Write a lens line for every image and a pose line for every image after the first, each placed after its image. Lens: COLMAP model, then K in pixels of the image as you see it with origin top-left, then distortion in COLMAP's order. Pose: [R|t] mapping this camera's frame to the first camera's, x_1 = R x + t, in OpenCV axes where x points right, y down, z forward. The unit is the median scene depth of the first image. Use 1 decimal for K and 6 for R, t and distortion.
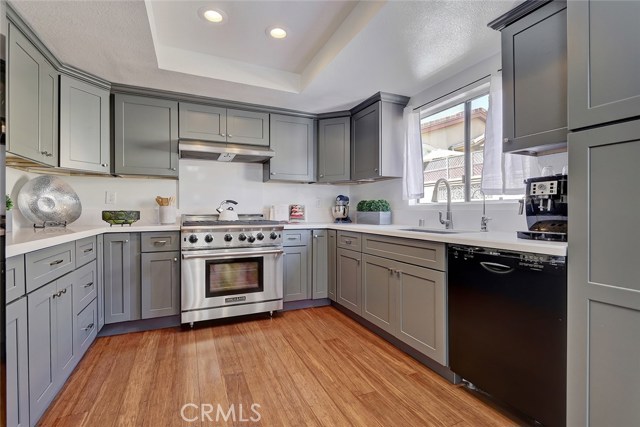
lens RADIAL K [[314.4, 0, 320.0], [0, 314.4, 213.5], [0, 0, 1]] dist [-0.000450, -0.000158]
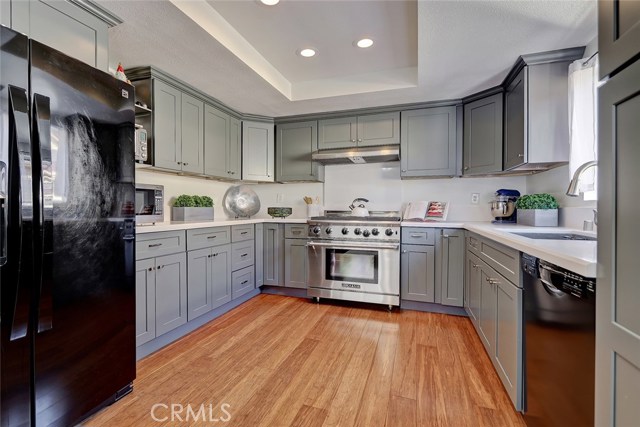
lens RADIAL K [[299.4, 0, 270.8], [0, 299.4, 211.3], [0, 0, 1]] dist [-0.000885, -0.000301]
pose [[0.701275, 0.010808, -0.712809, 0.288507], [-0.008816, 0.999940, 0.006489, -0.000164], [0.712837, 0.001733, 0.701328, 0.036146]]
